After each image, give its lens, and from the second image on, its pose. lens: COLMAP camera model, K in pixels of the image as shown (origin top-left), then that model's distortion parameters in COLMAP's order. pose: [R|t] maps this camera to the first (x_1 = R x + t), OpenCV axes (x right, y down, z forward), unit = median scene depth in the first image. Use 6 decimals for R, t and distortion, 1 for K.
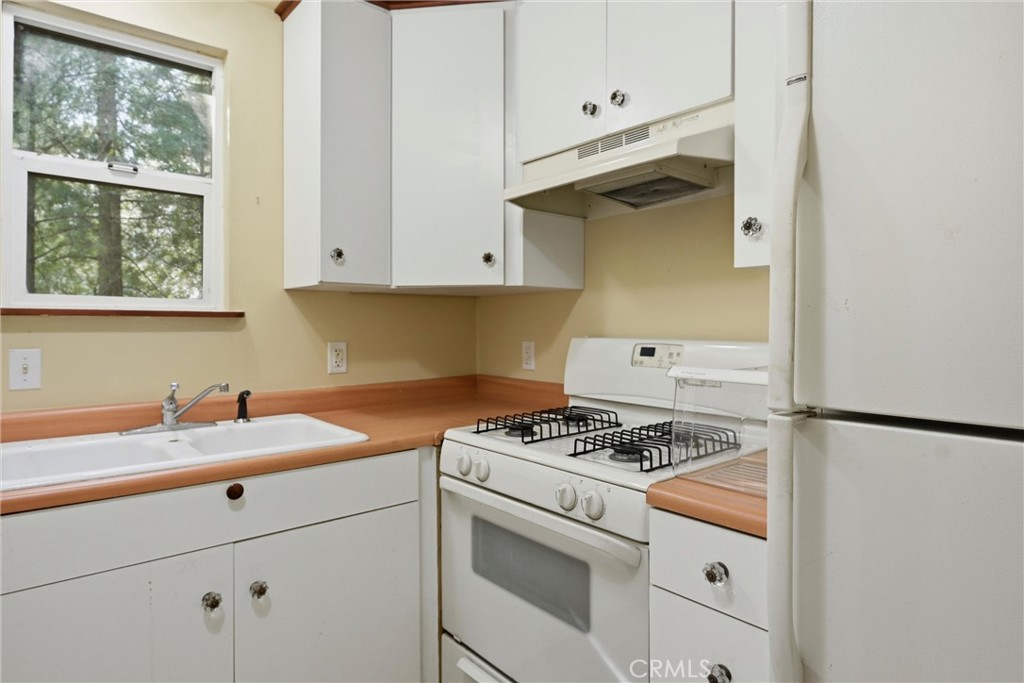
lens RADIAL K [[573.8, 0, 520.2], [0, 573.8, 325.7], [0, 0, 1]] dist [-0.020415, 0.002807]
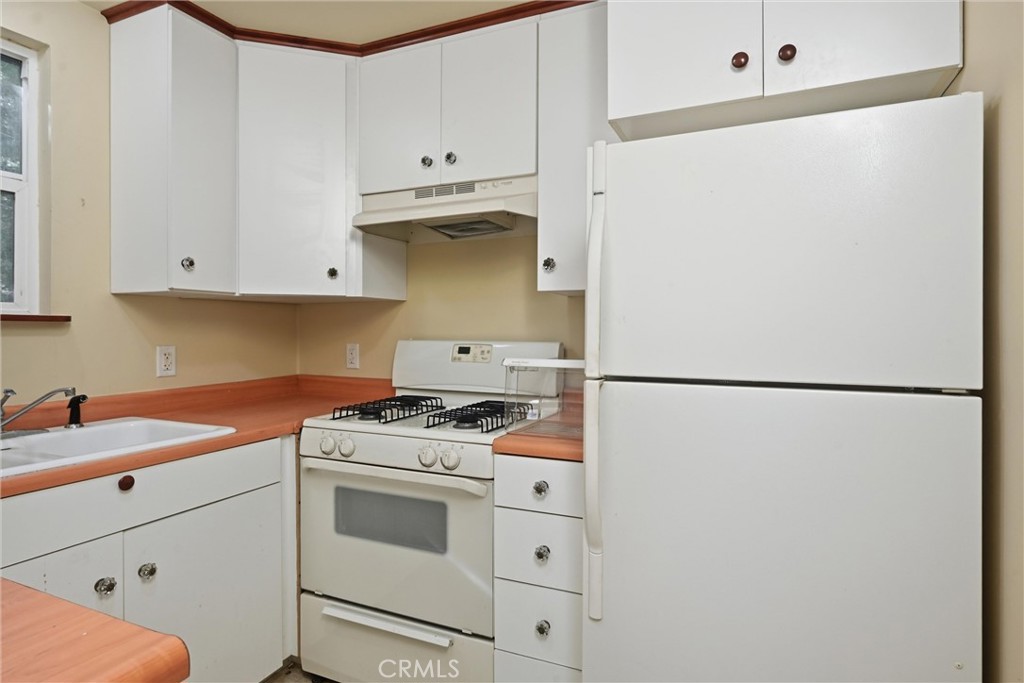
lens RADIAL K [[573.8, 0, 510.1], [0, 573.8, 337.2], [0, 0, 1]] dist [-0.020415, 0.002807]
pose [[0.904574, -0.003568, 0.426303, -0.247412], [-0.001885, 0.999922, 0.012369, -0.001161], [-0.426313, -0.011992, 0.904496, -0.236584]]
